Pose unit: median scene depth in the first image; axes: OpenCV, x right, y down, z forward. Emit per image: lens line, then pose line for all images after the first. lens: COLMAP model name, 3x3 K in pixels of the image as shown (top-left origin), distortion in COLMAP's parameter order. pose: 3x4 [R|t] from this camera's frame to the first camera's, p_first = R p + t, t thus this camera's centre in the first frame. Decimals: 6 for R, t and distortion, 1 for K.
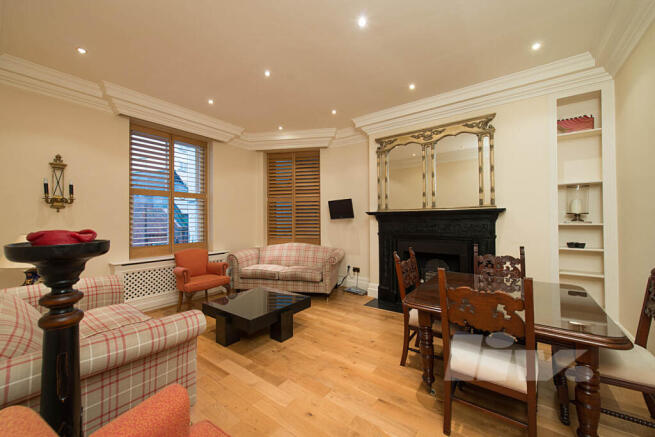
lens RADIAL K [[253.6, 0, 324.6], [0, 253.6, 219.7], [0, 0, 1]] dist [0.002230, -0.001666]
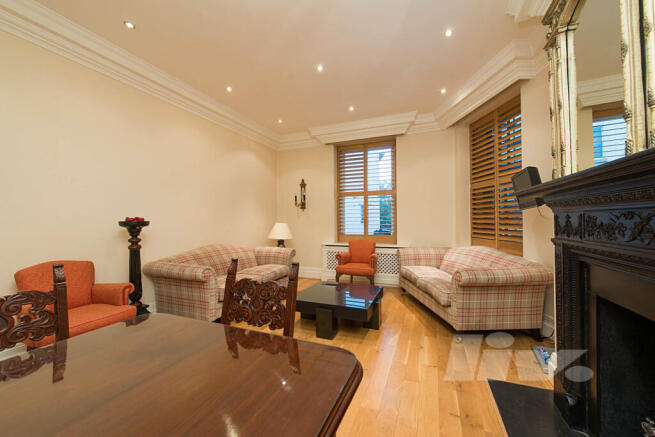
lens RADIAL K [[253.6, 0, 321.7], [0, 253.6, 215.8], [0, 0, 1]] dist [0.002230, -0.001666]
pose [[0.242956, -0.013073, -0.969949, 0.551691], [0.009856, 0.999891, -0.011008, 0.017243], [0.969987, -0.006885, 0.243058, 0.547334]]
